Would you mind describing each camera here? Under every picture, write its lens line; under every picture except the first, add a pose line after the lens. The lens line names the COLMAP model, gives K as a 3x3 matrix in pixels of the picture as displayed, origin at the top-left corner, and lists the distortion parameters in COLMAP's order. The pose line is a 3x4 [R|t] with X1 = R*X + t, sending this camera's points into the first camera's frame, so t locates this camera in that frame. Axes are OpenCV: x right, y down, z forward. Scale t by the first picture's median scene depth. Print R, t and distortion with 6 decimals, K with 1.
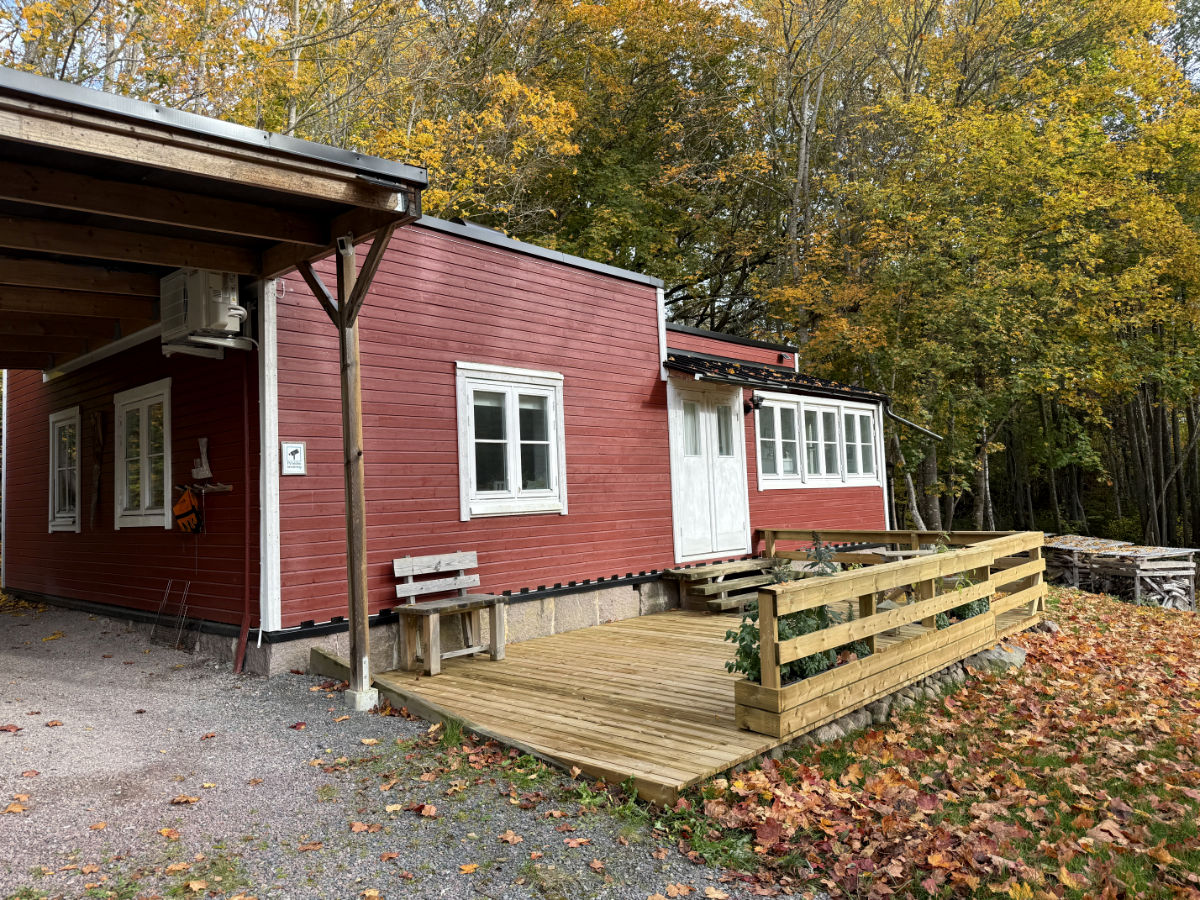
lens RADIAL K [[845.9, 0, 599.7], [0, 845.9, 446.5], [0, 0, 1]] dist [0.040994, -0.058861]
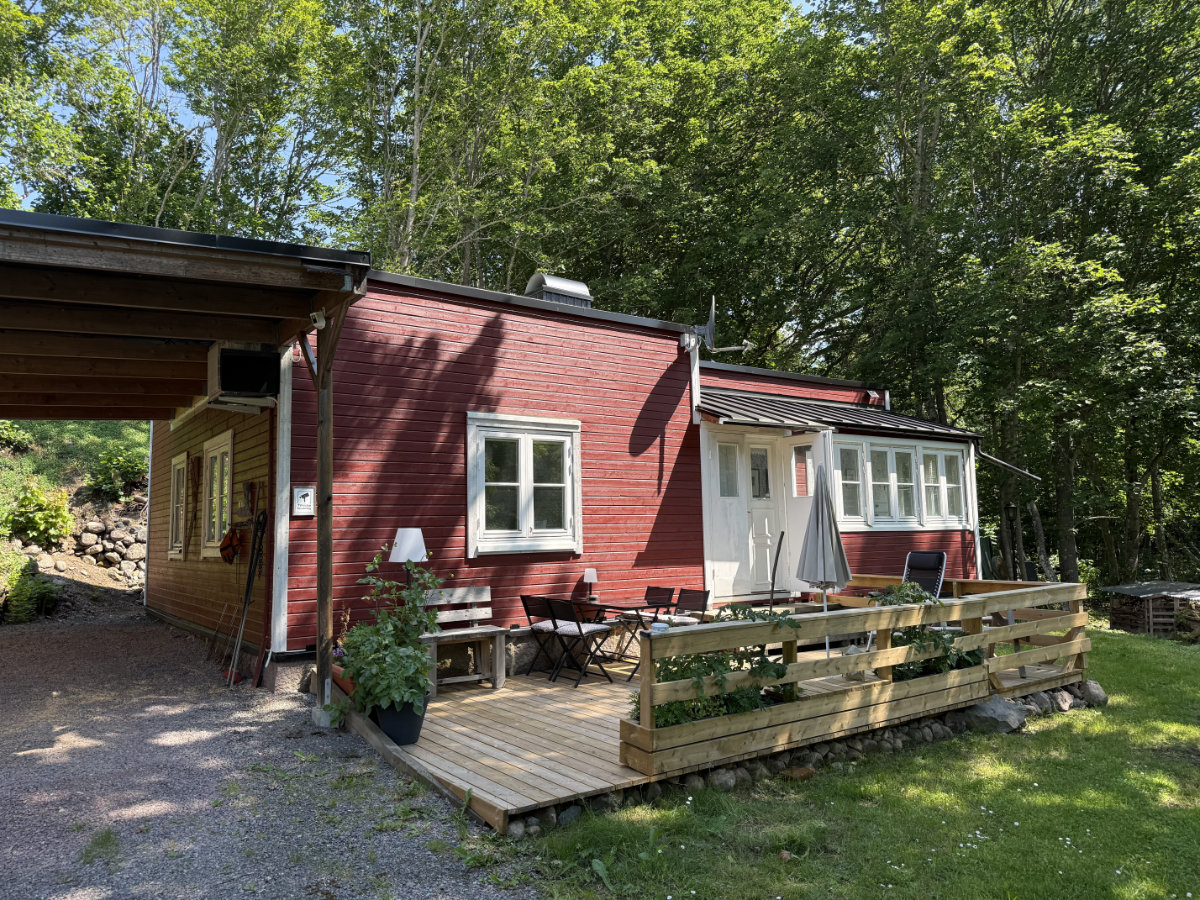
lens RADIAL K [[845.9, 0, 599.3], [0, 845.9, 450.2], [0, 0, 1]] dist [0.040994, -0.058861]
pose [[0.978139, -0.003615, -0.207921, 0.209613], [-0.003637, 0.999398, -0.034490, -0.012749], [0.207921, 0.034493, 0.977537, -0.031262]]
